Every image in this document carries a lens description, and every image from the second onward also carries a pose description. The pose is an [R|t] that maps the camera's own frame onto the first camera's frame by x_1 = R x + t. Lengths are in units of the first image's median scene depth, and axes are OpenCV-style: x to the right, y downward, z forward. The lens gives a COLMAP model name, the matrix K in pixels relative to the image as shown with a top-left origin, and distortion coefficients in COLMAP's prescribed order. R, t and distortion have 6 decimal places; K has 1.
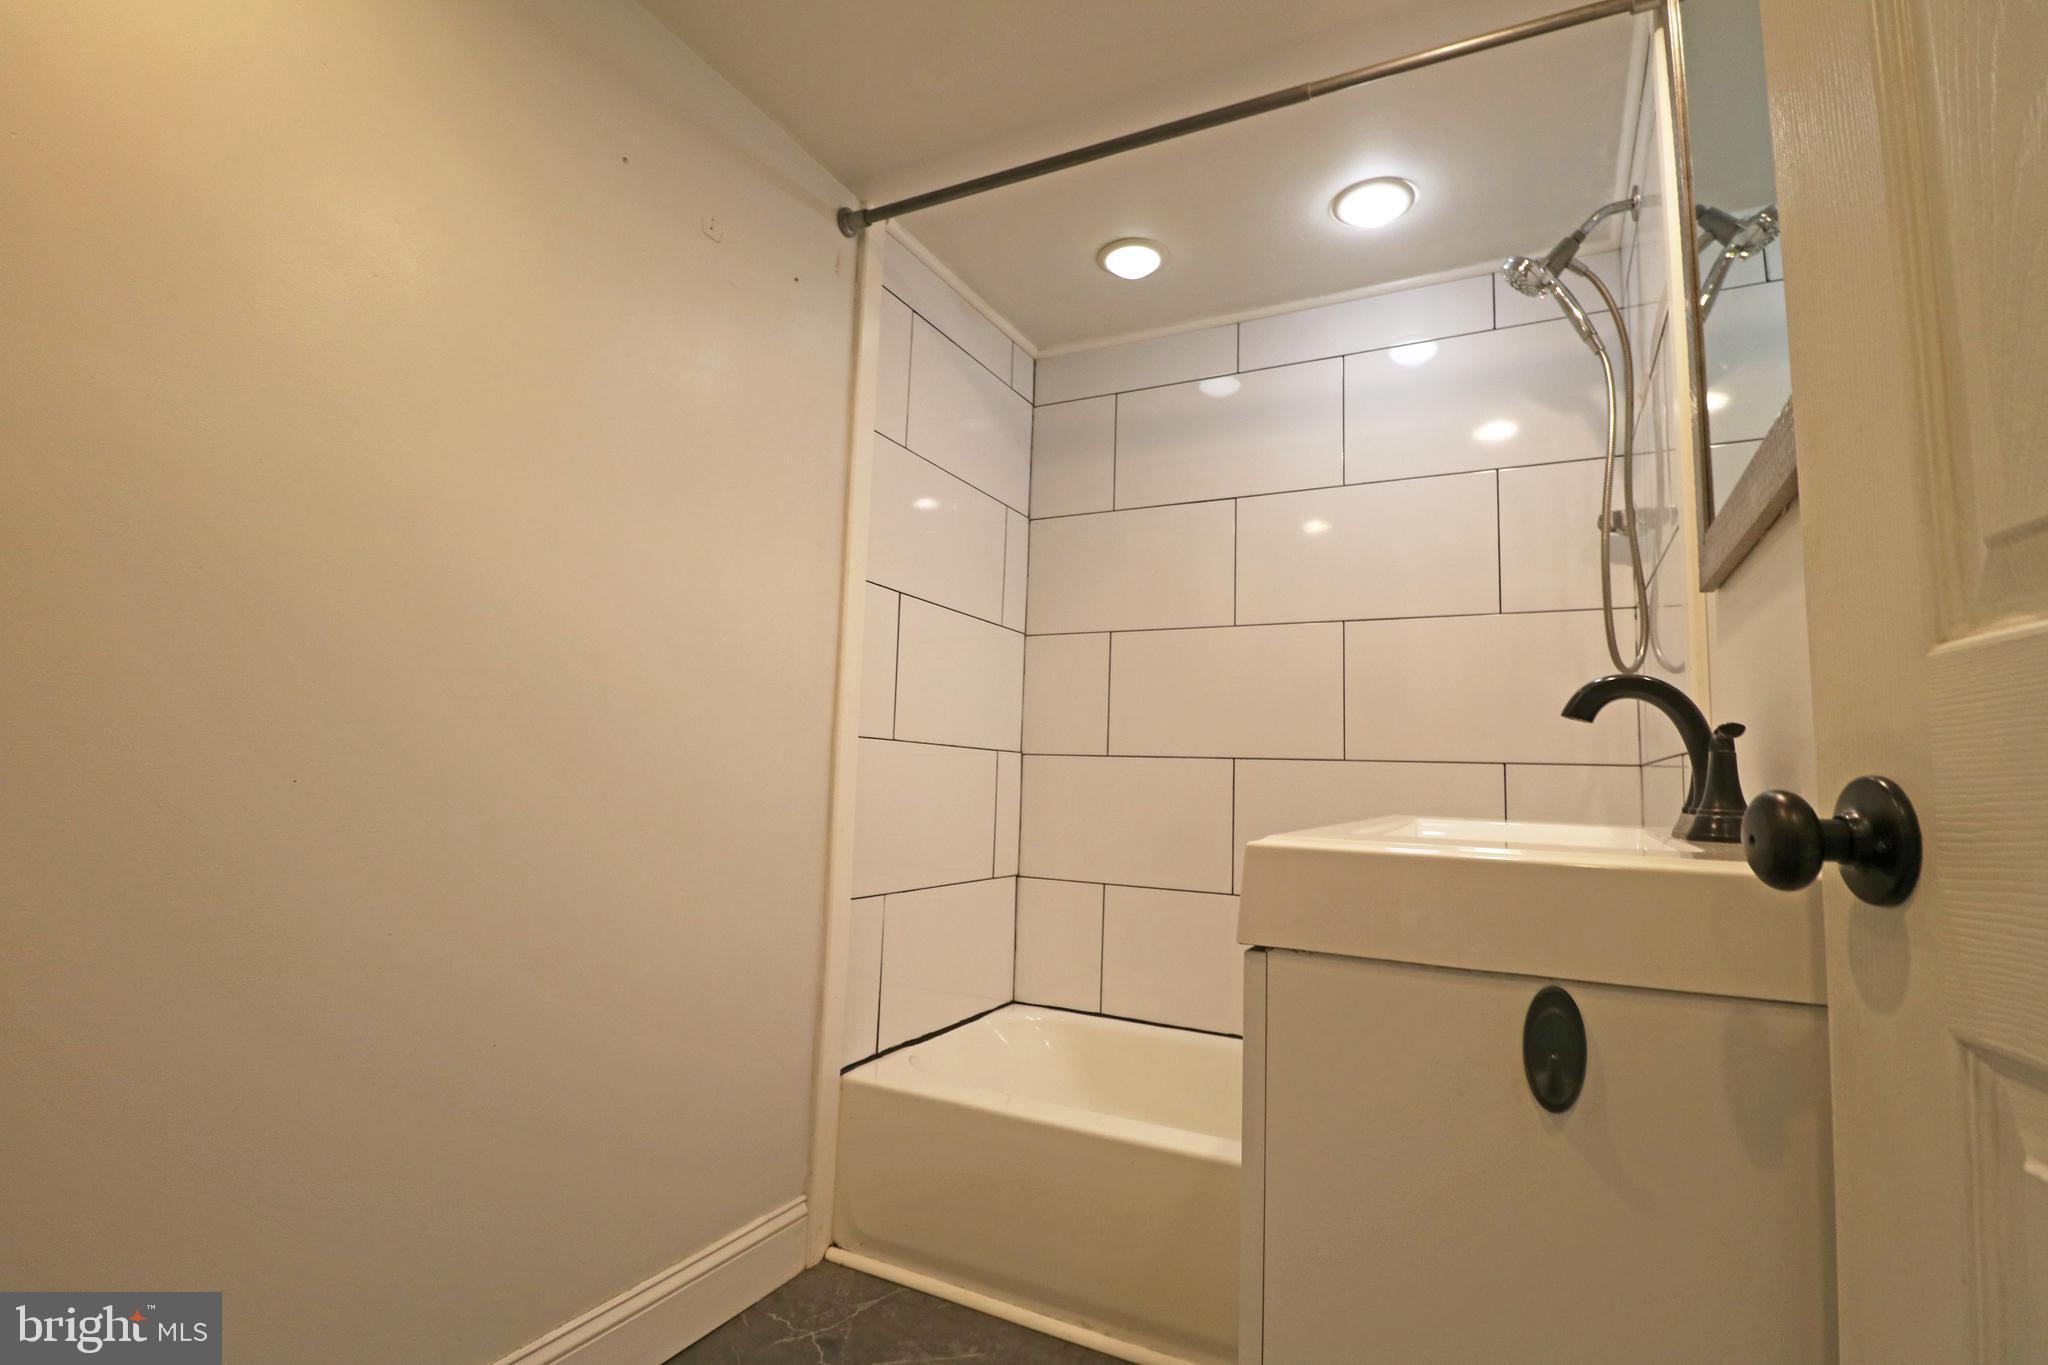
lens RADIAL K [[954.1, 0, 1034.6], [0, 954.1, 679.3], [0, 0, 1]] dist [-0.008697, -0.006864]
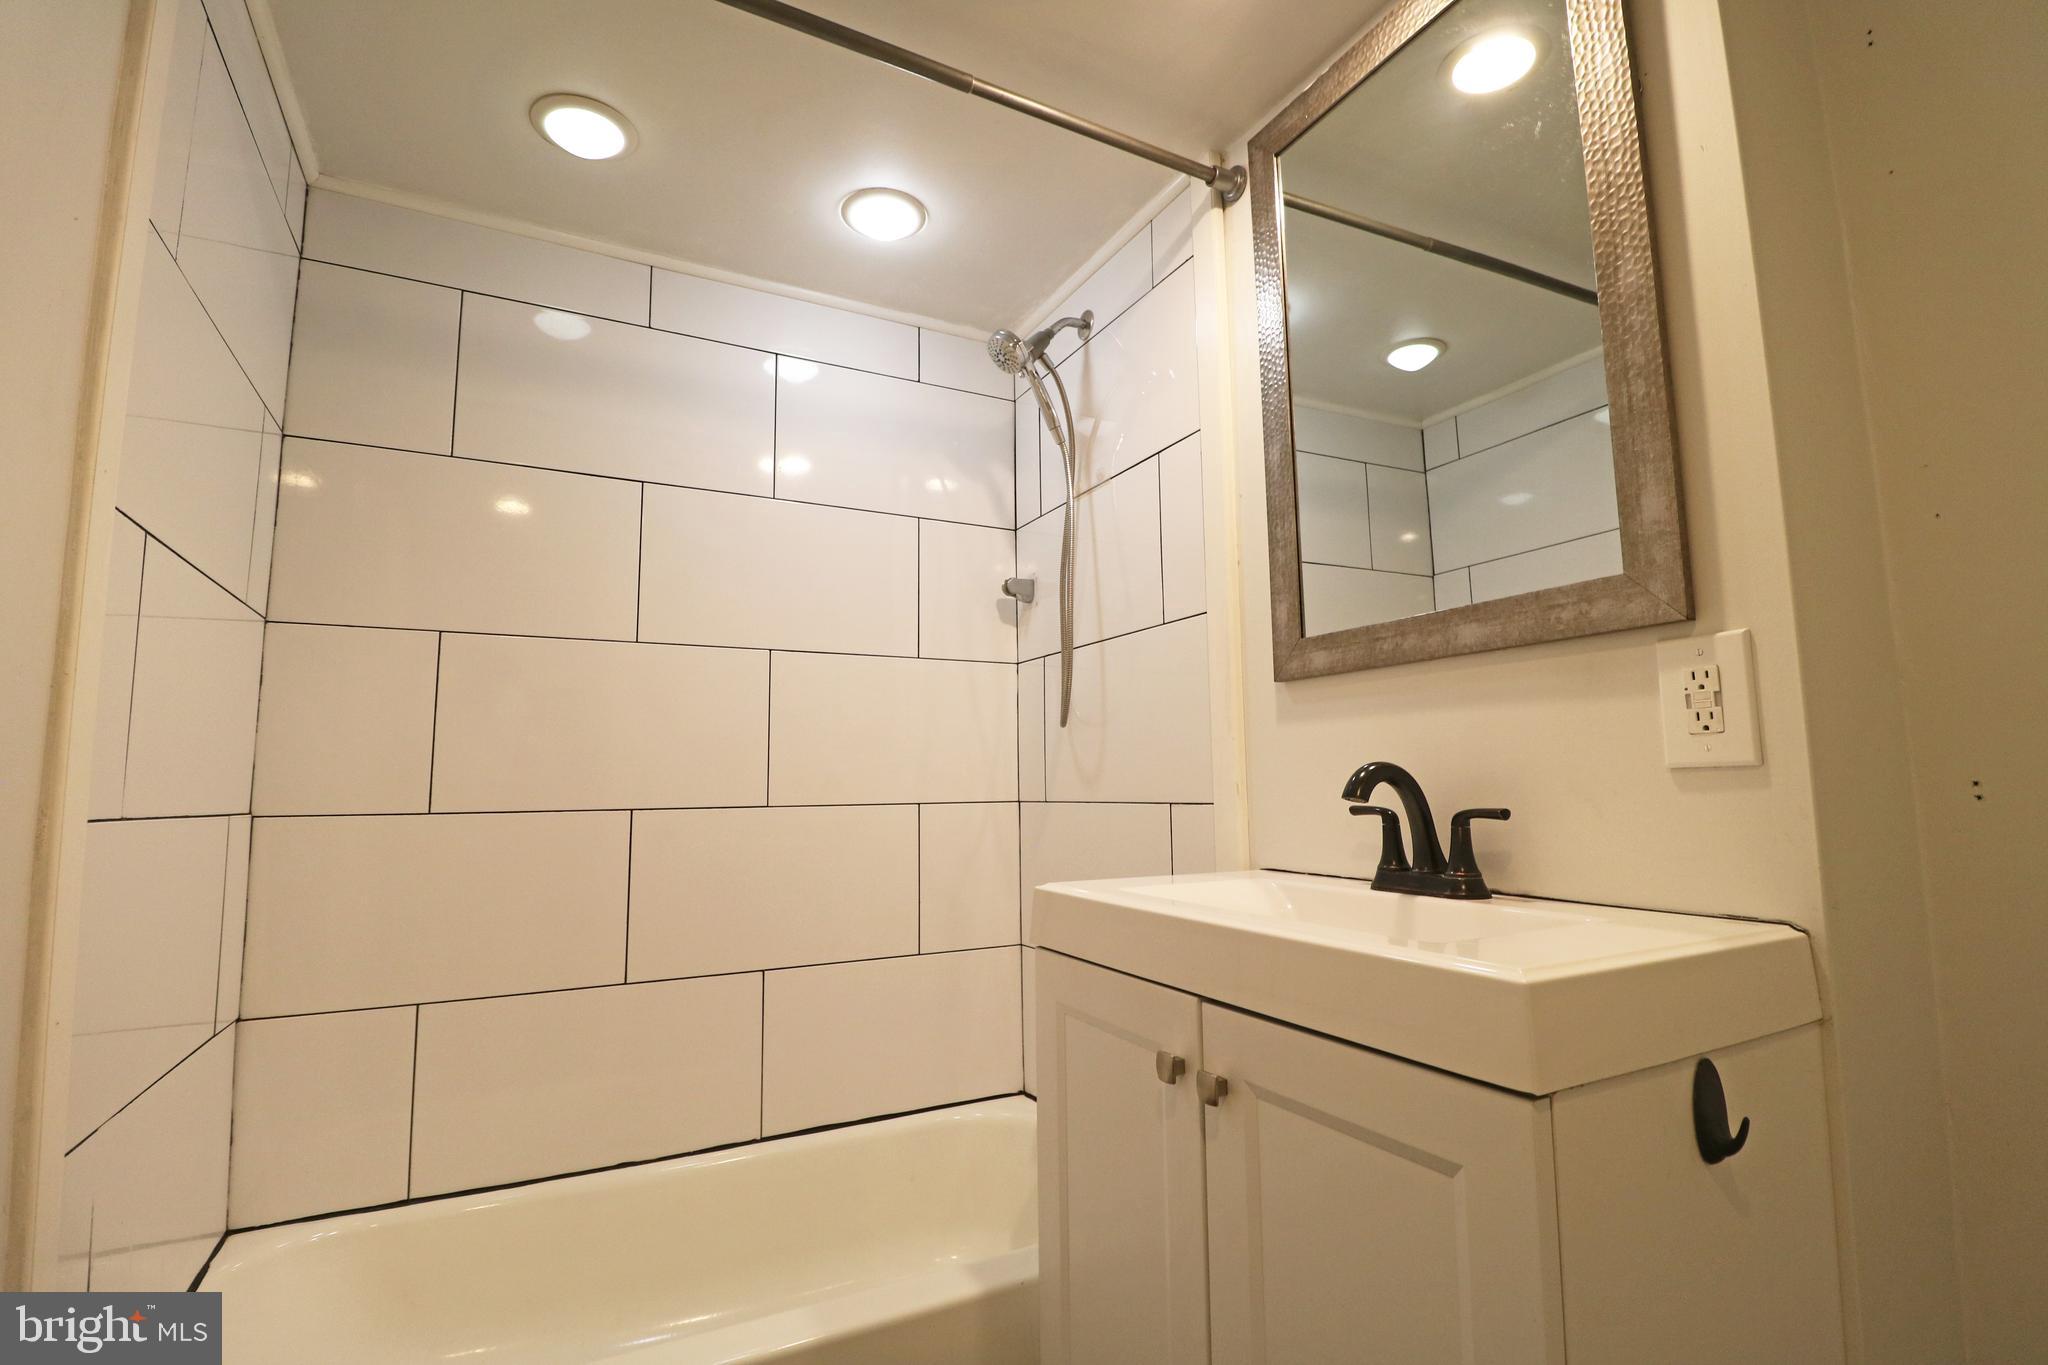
lens RADIAL K [[954.1, 0, 1033.4], [0, 954.1, 674.2], [0, 0, 1]] dist [-0.008697, -0.006864]
pose [[0.565684, 0.060465, 0.822402, -0.268229], [-0.056409, 0.997809, -0.034561, -0.020921], [-0.822691, -0.026840, 0.567856, 0.291670]]
